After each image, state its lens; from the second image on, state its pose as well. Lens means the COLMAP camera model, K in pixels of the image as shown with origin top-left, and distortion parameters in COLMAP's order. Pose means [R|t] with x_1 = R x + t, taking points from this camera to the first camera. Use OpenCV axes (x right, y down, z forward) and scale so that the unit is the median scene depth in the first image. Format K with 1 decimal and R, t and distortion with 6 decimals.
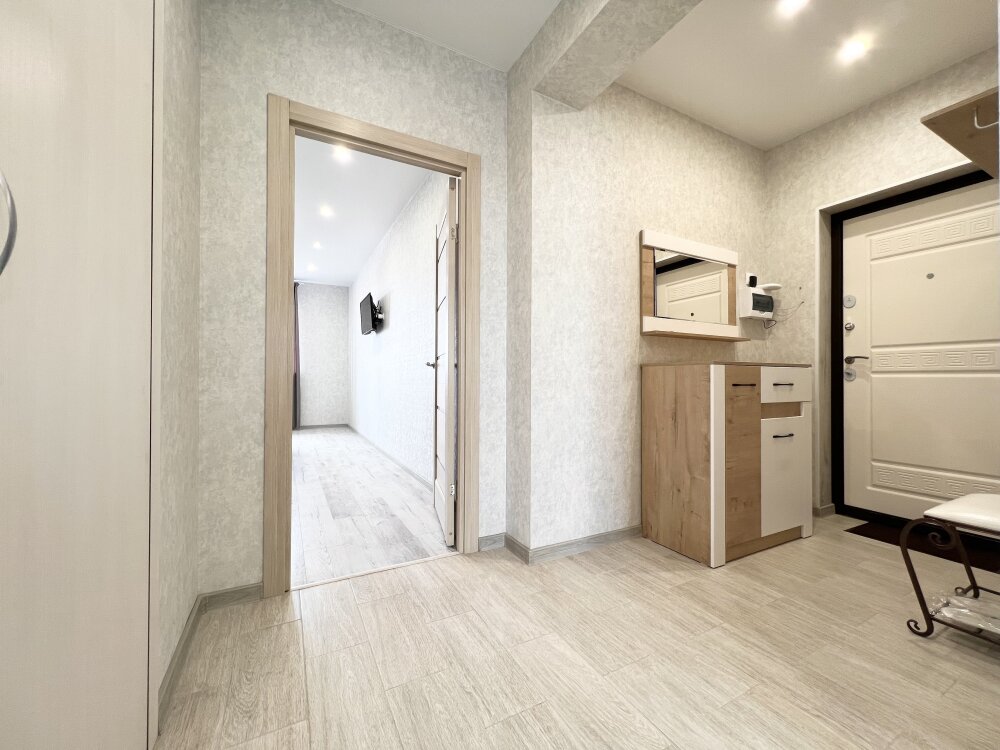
lens RADIAL K [[401.6, 0, 496.9], [0, 401.6, 374.3], [0, 0, 1]] dist [-0.000785, 0.000572]
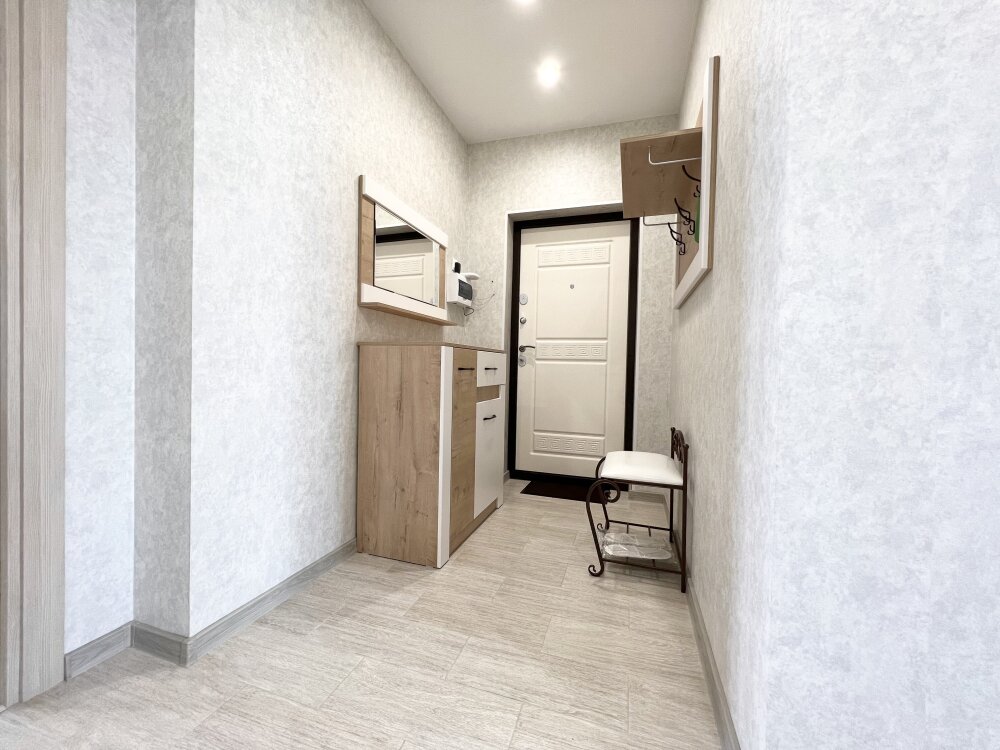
lens RADIAL K [[401.6, 0, 496.9], [0, 401.6, 374.3], [0, 0, 1]] dist [-0.000785, 0.000572]
pose [[0.719038, -0.001718, 0.694969, -0.003179], [-0.027414, 0.999149, 0.030832, 0.007206], [-0.694430, -0.041221, 0.718378, 0.238855]]
